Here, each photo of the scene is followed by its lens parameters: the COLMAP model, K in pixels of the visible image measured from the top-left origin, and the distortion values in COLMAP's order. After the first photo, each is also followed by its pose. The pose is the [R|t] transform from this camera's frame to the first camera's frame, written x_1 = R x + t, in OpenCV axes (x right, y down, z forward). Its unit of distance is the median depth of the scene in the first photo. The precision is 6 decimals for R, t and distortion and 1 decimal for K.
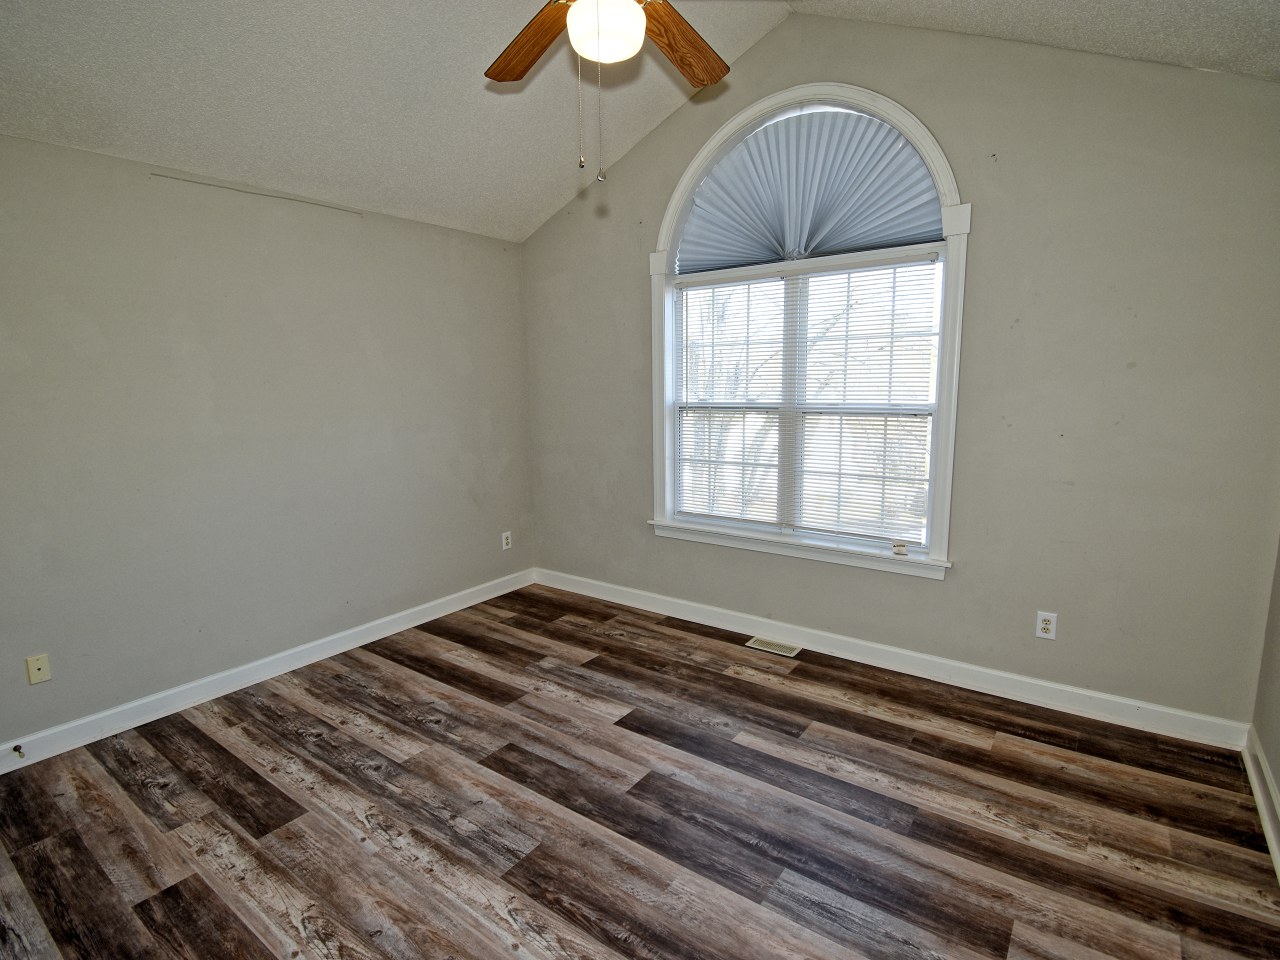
lens RADIAL K [[636.0, 0, 639.8], [0, 636.0, 474.4], [0, 0, 1]] dist [0.020483, -0.026598]
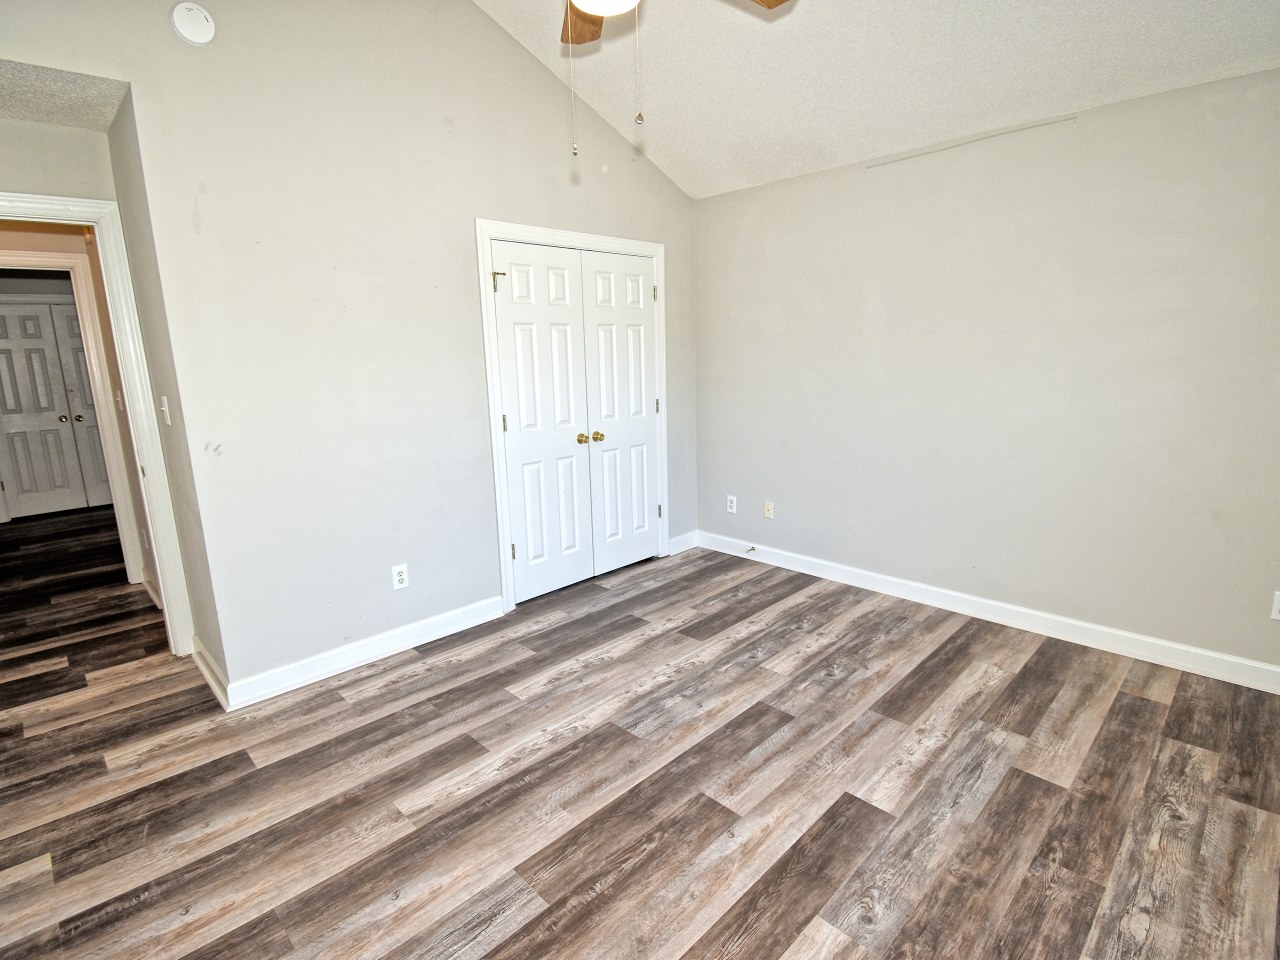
lens RADIAL K [[636.0, 0, 650.1], [0, 636.0, 478.3], [0, 0, 1]] dist [0.020483, -0.026598]
pose [[-0.150181, 0.215658, -0.964851, 0.689432], [-0.114297, 0.965588, 0.233613, -0.129293], [0.982029, 0.145364, -0.120364, 0.858016]]
